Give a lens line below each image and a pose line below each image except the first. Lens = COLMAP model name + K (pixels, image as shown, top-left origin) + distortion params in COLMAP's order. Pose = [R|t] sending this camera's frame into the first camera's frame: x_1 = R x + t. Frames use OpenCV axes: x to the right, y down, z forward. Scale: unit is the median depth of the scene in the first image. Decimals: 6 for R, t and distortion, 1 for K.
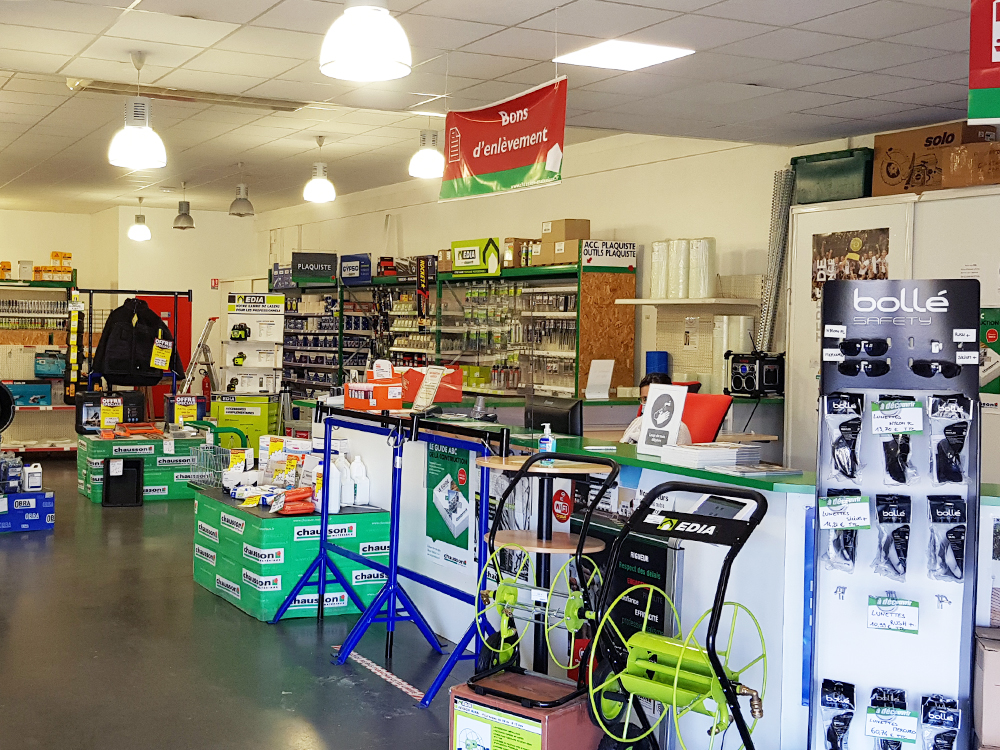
lens RADIAL K [[1460.6, 0, 458.5], [0, 1460.6, 347.7], [0, 0, 1]] dist [0.084325, 0.021728]
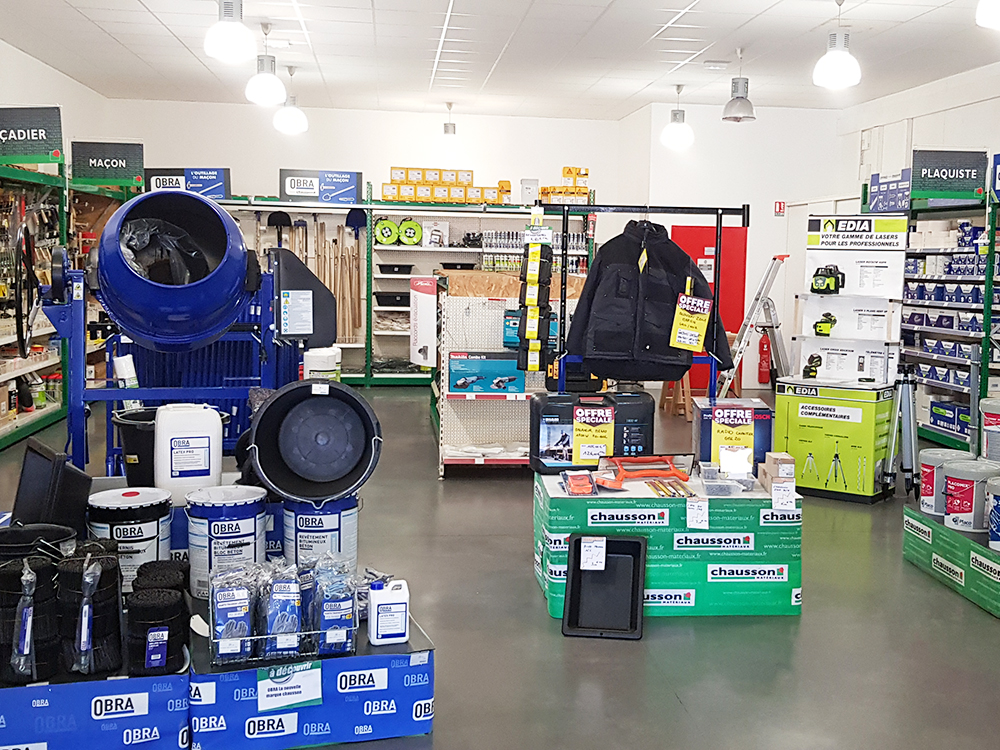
lens RADIAL K [[1460.6, 0, 458.5], [0, 1460.6, 347.7], [0, 0, 1]] dist [0.084325, 0.021728]
pose [[0.931097, 0.027804, -0.363710, -0.069907], [-0.012148, 0.998901, 0.045262, -0.008272], [0.364569, -0.037724, 0.930412, 0.380375]]
